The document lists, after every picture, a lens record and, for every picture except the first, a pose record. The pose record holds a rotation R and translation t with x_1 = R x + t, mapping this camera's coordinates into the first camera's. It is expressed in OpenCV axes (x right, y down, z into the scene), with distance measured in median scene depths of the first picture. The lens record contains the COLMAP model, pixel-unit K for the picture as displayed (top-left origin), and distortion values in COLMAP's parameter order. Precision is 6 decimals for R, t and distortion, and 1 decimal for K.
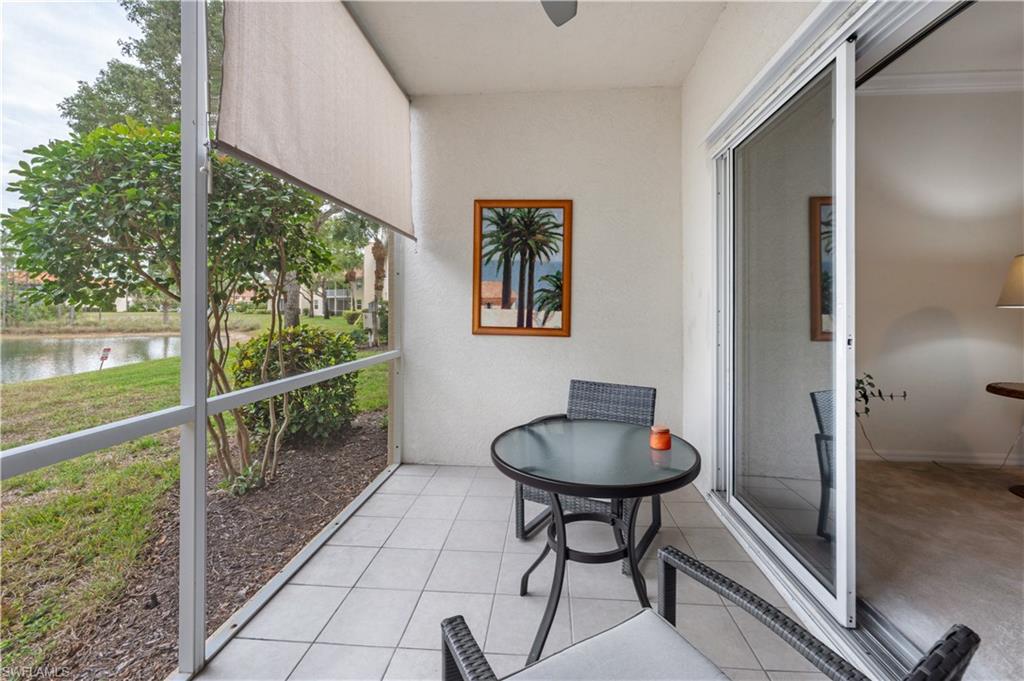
lens RADIAL K [[417.1, 0, 526.4], [0, 417.1, 306.7], [0, 0, 1]] dist [-0.001121, -0.000092]
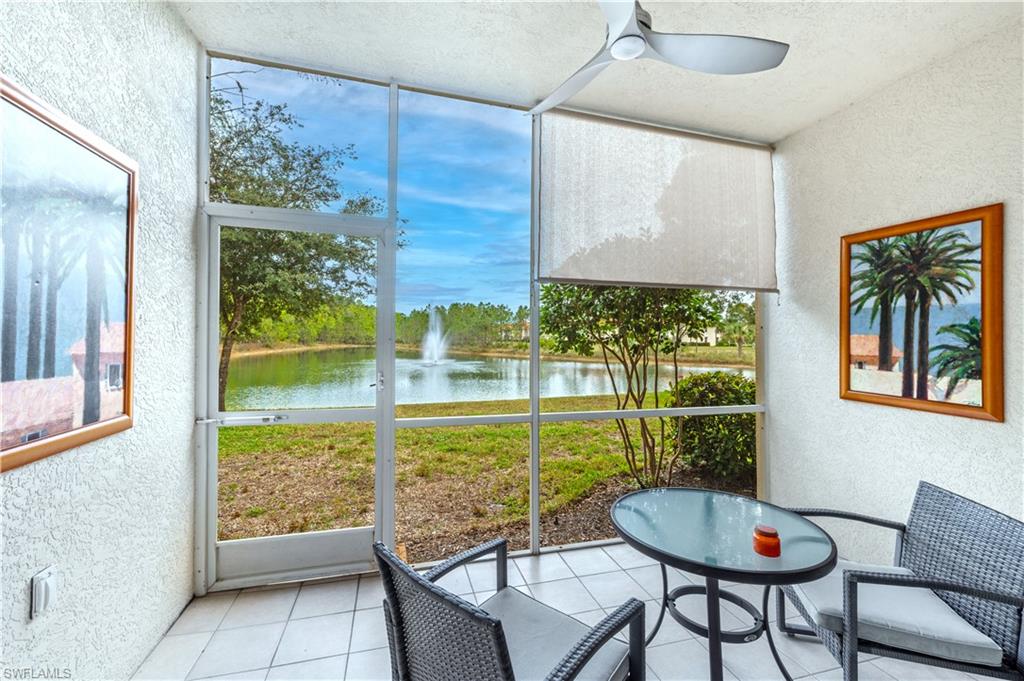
lens RADIAL K [[426.8, 0, 508.3], [0, 426.8, 336.1], [0, 0, 1]] dist [-0.000804, -0.000125]
pose [[0.339327, -0.009857, -0.940617, 0.450715], [-0.003067, 0.999928, -0.011585, -0.046779], [0.940663, 0.006816, 0.339273, 0.090818]]
